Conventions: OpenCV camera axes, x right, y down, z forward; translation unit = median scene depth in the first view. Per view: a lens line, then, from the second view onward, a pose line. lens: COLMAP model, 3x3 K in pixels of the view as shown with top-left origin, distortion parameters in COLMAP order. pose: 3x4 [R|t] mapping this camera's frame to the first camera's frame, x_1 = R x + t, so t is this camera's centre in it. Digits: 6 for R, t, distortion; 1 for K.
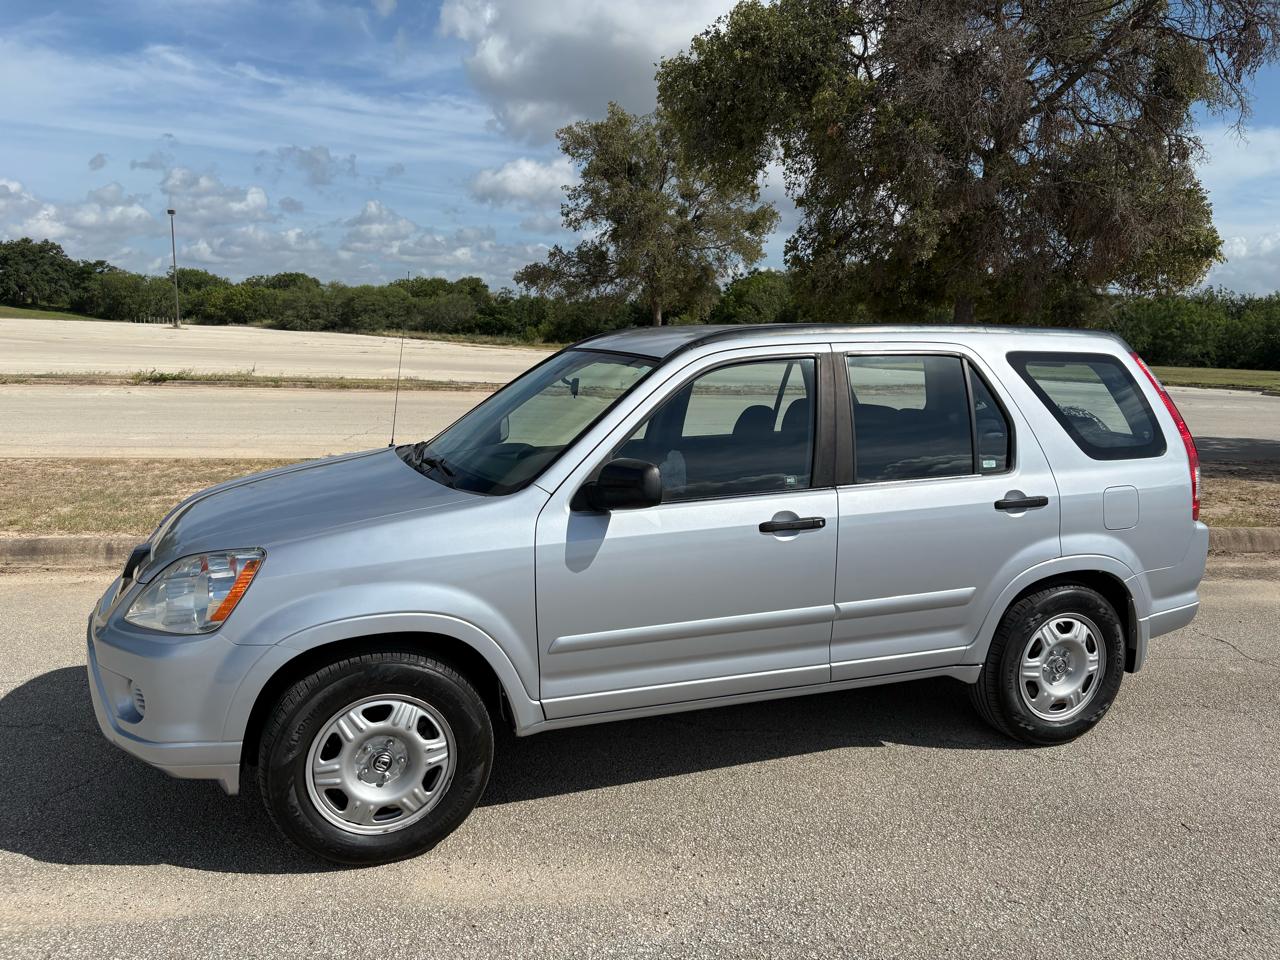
lens RADIAL K [[964.7, 0, 640.7], [0, 964.7, 483.5], [0, 0, 1]] dist [0.033354, -0.031358]
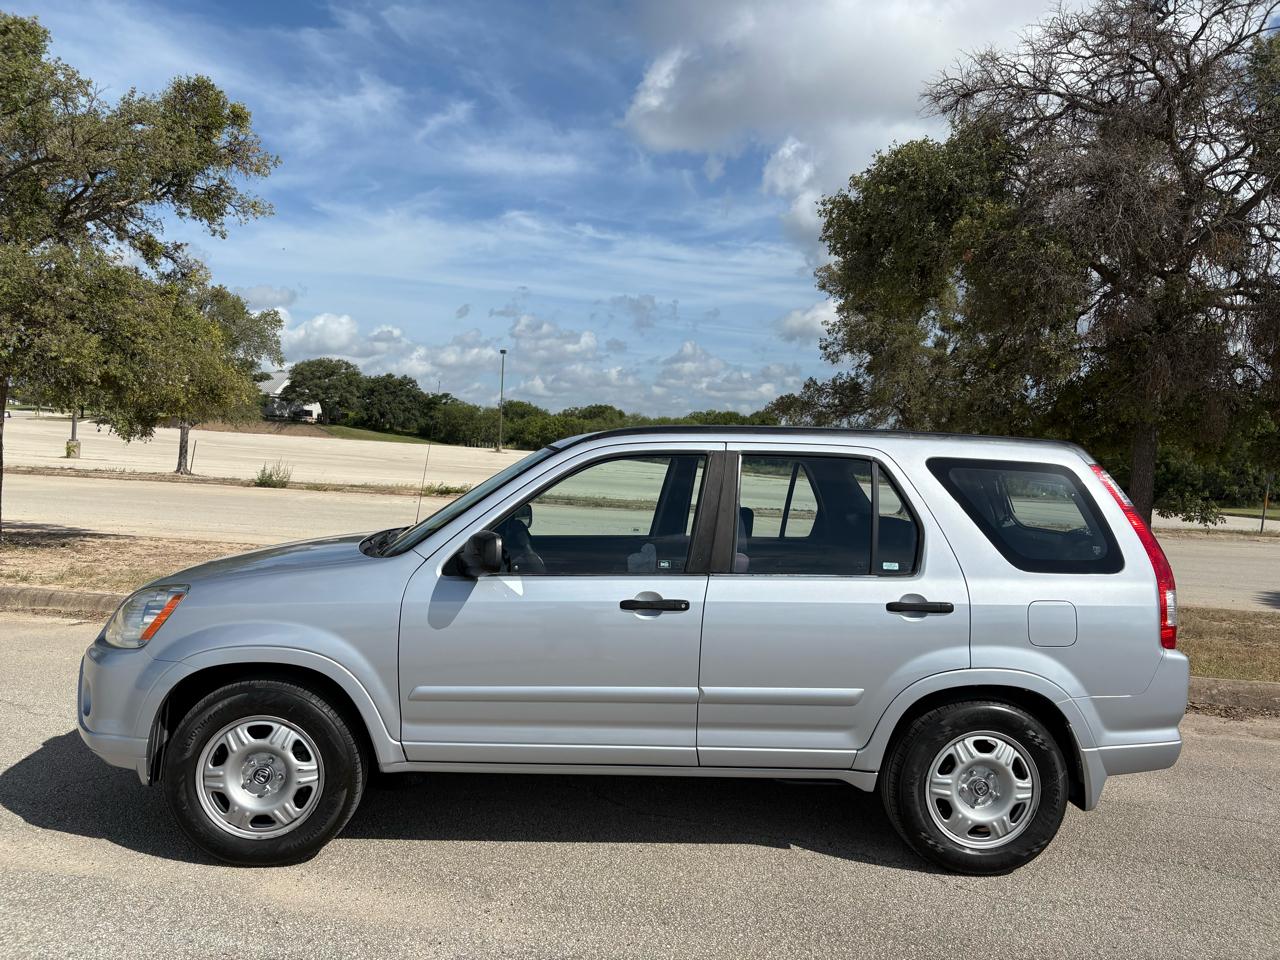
lens RADIAL K [[964.7, 0, 642.7], [0, 964.7, 482.2], [0, 0, 1]] dist [0.033354, -0.031358]
pose [[0.955383, 0.033502, -0.293463, 0.390539], [-0.073062, 0.989476, -0.124899, 0.036246], [0.286190, 0.140768, 0.947776, -0.029821]]
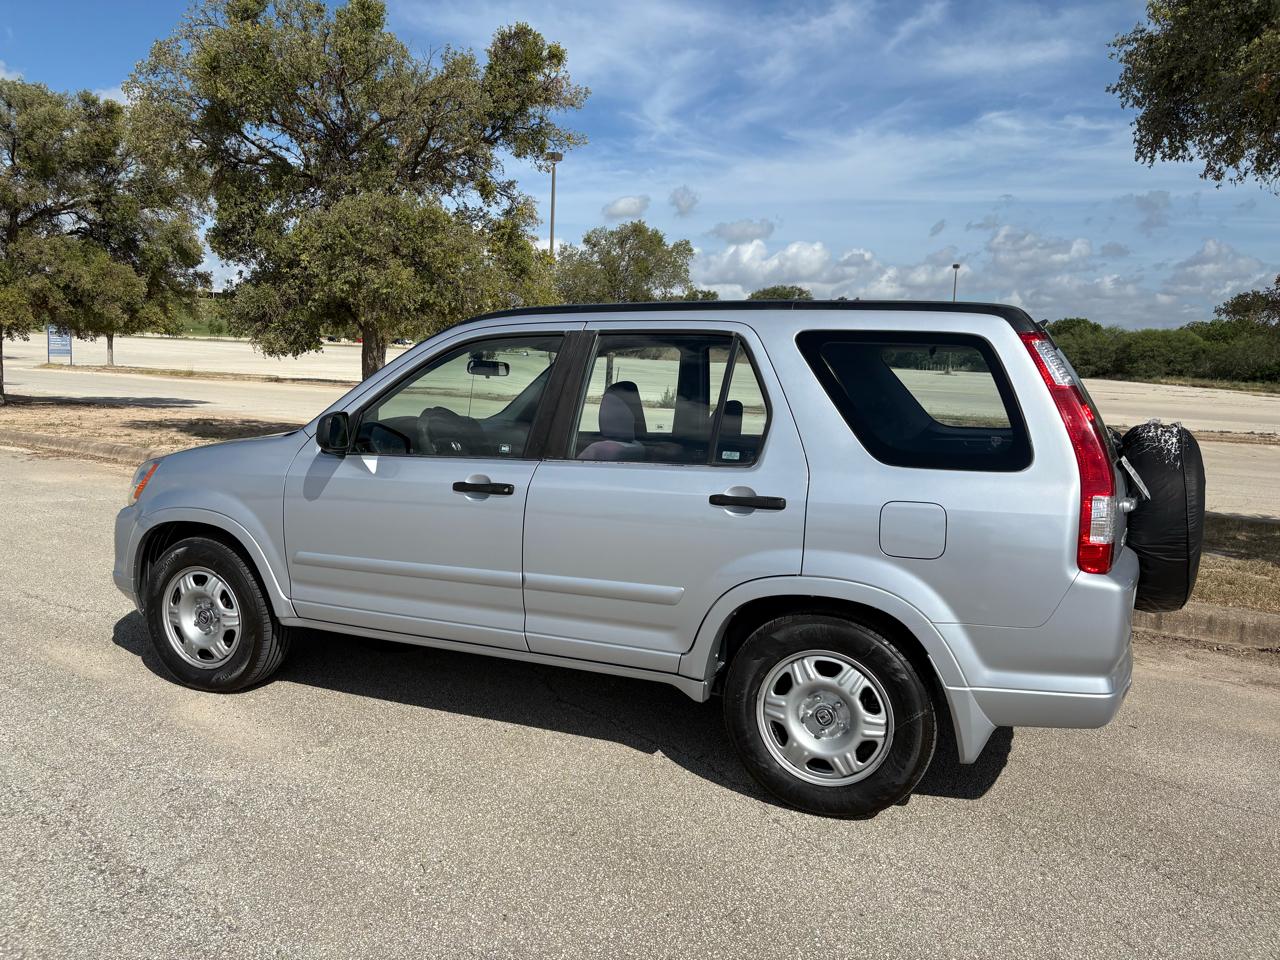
lens RADIAL K [[964.7, 0, 641.5], [0, 964.7, 479.7], [0, 0, 1]] dist [0.033354, -0.031358]
pose [[0.720822, 0.084643, -0.687933, 0.871697], [-0.120362, 0.992722, -0.003972, 0.014574], [0.682590, 0.085664, 0.725763, 0.300457]]
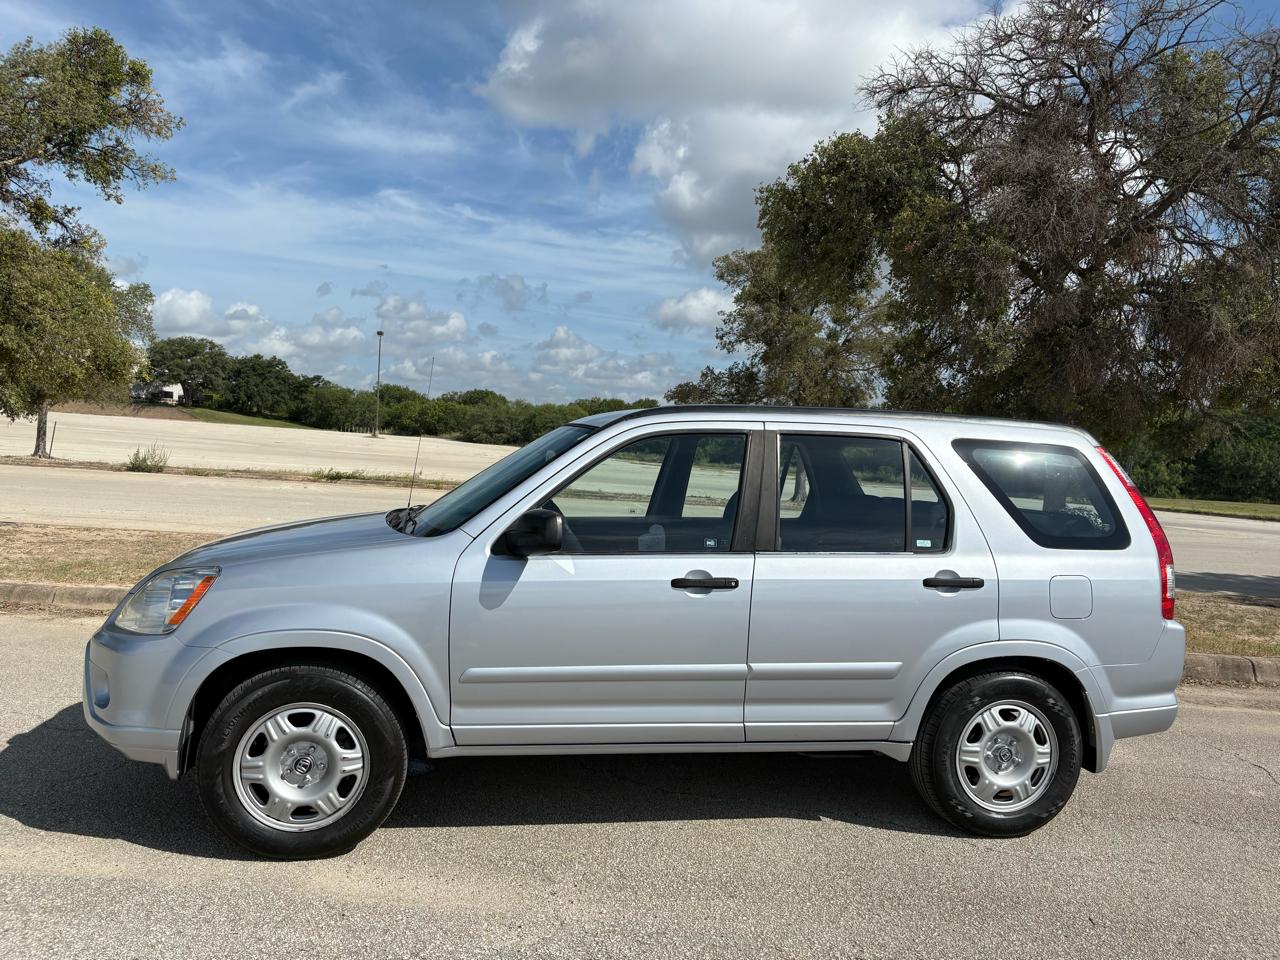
lens RADIAL K [[964.7, 0, 643.6], [0, 964.7, 487.0], [0, 0, 1]] dist [0.033354, -0.031358]
pose [[0.984294, 0.040563, -0.171815, 0.232338], [-0.061005, 0.991442, -0.115418, 0.055234], [0.165663, 0.124086, 0.978345, -0.060612]]
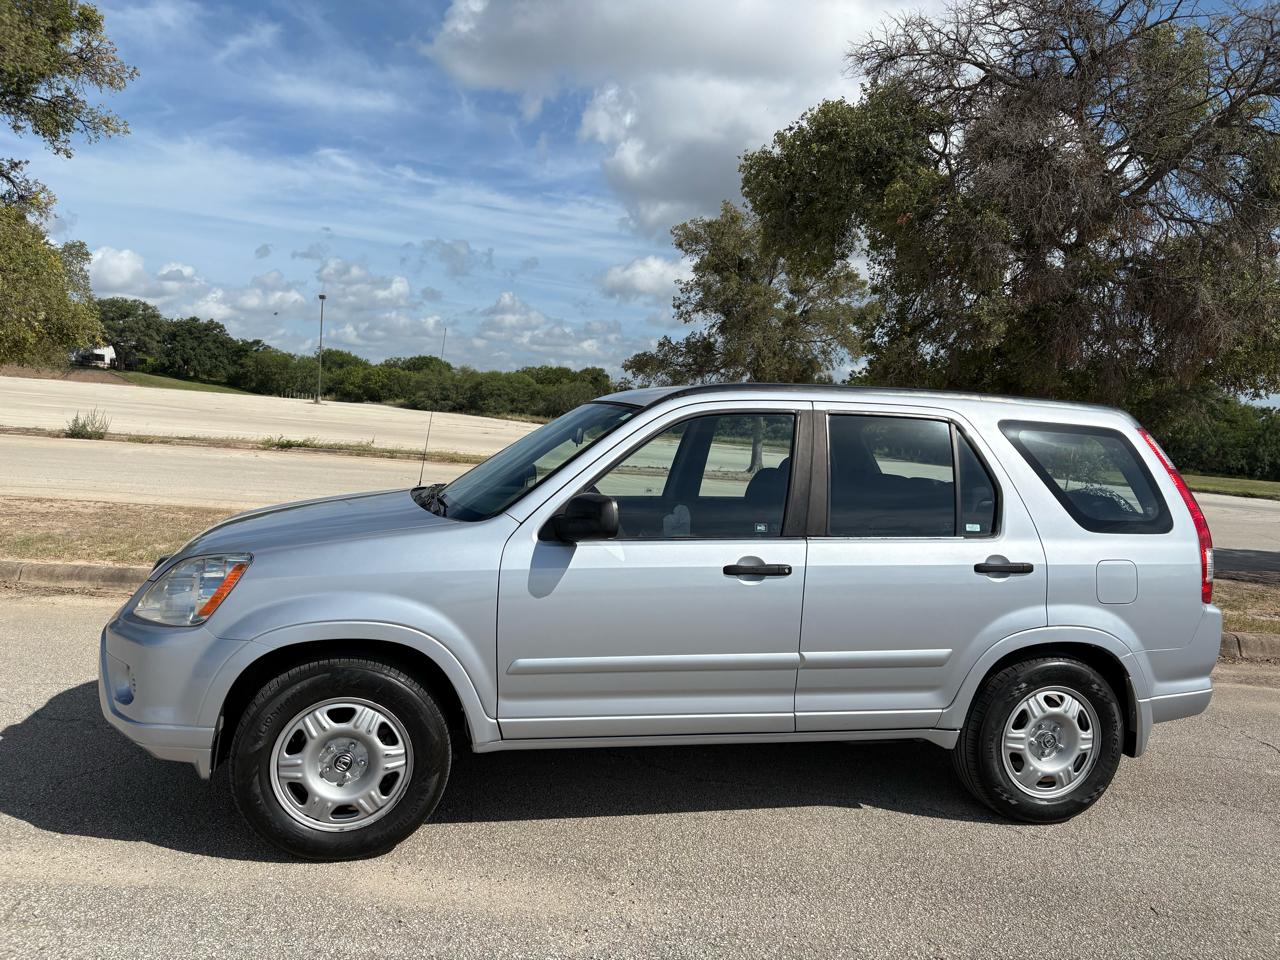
lens RADIAL K [[964.7, 0, 637.8], [0, 964.7, 488.5], [0, 0, 1]] dist [0.033354, -0.031358]
pose [[0.991440, 0.049984, -0.120619, 0.129466], [-0.060460, 0.994561, -0.084816, 0.044065], [0.115724, 0.091382, 0.989069, -0.036735]]
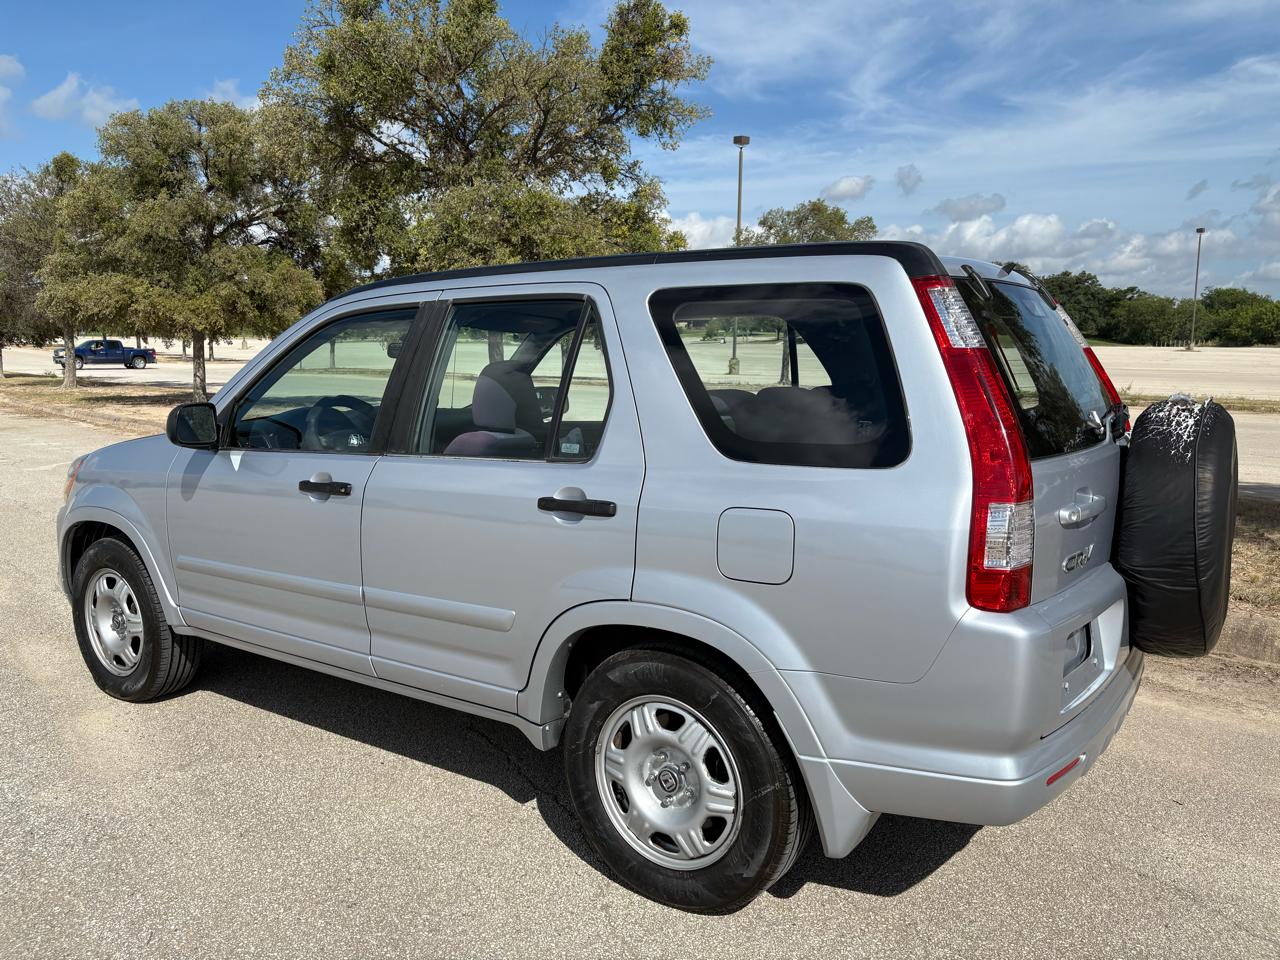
lens RADIAL K [[964.7, 0, 644.6], [0, 964.7, 489.7], [0, 0, 1]] dist [0.033354, -0.031358]
pose [[0.564091, 0.099493, -0.819696, 0.935294], [-0.115184, 0.992489, 0.041199, -0.024539], [0.817639, 0.071176, 0.571315, 0.621785]]
